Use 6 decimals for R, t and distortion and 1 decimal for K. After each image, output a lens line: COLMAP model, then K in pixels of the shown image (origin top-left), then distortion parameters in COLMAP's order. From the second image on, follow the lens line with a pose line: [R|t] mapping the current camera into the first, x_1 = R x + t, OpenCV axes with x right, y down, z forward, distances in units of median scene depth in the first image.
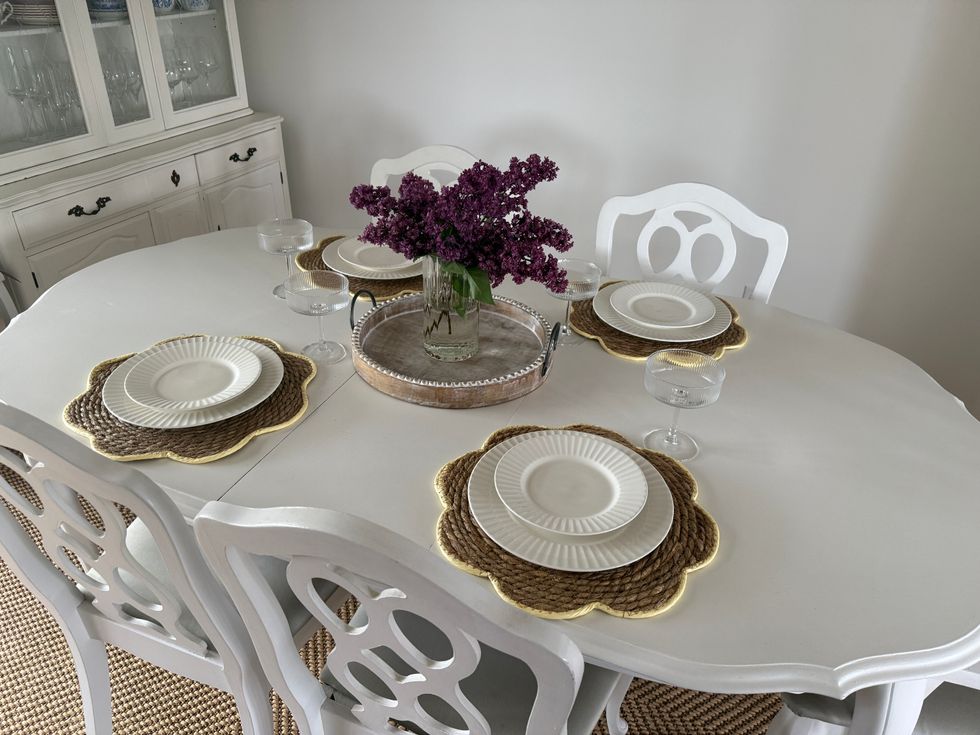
lens RADIAL K [[693.2, 0, 491.6], [0, 693.2, 367.8], [0, 0, 1]] dist [-0.000156, -0.007344]
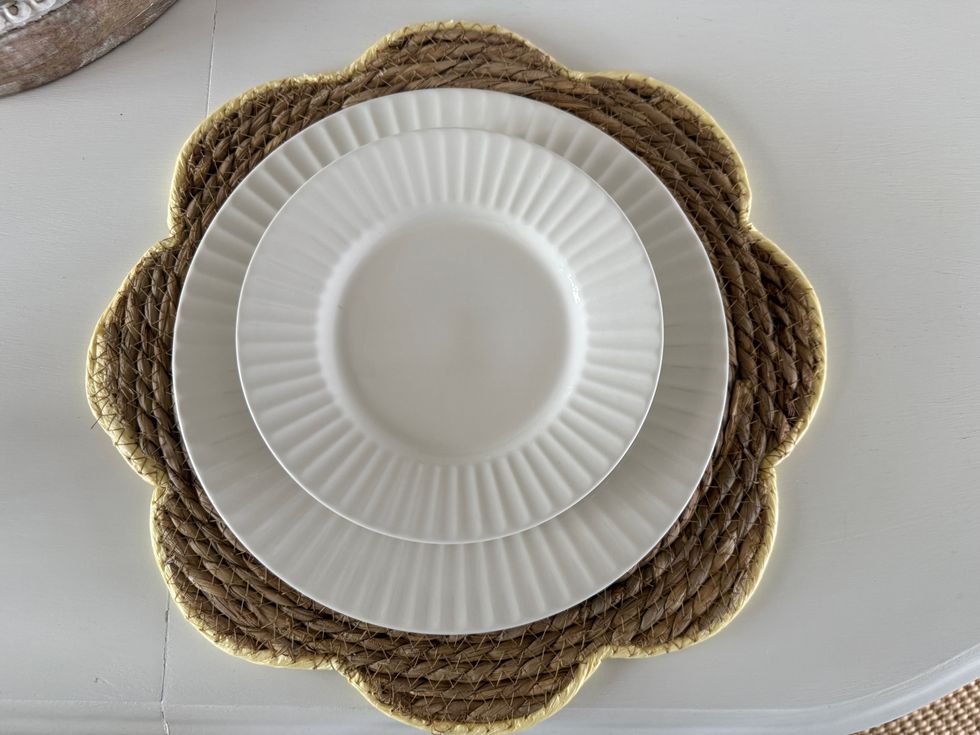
lens RADIAL K [[693.2, 0, 514.5], [0, 693.2, 354.1], [0, 0, 1]] dist [-0.000156, -0.007344]
pose [[0.934034, -0.351498, 0.063477, 0.120214], [0.181227, 0.619505, 0.763787, -0.095661], [-0.307794, -0.701899, 0.642339, 0.766146]]
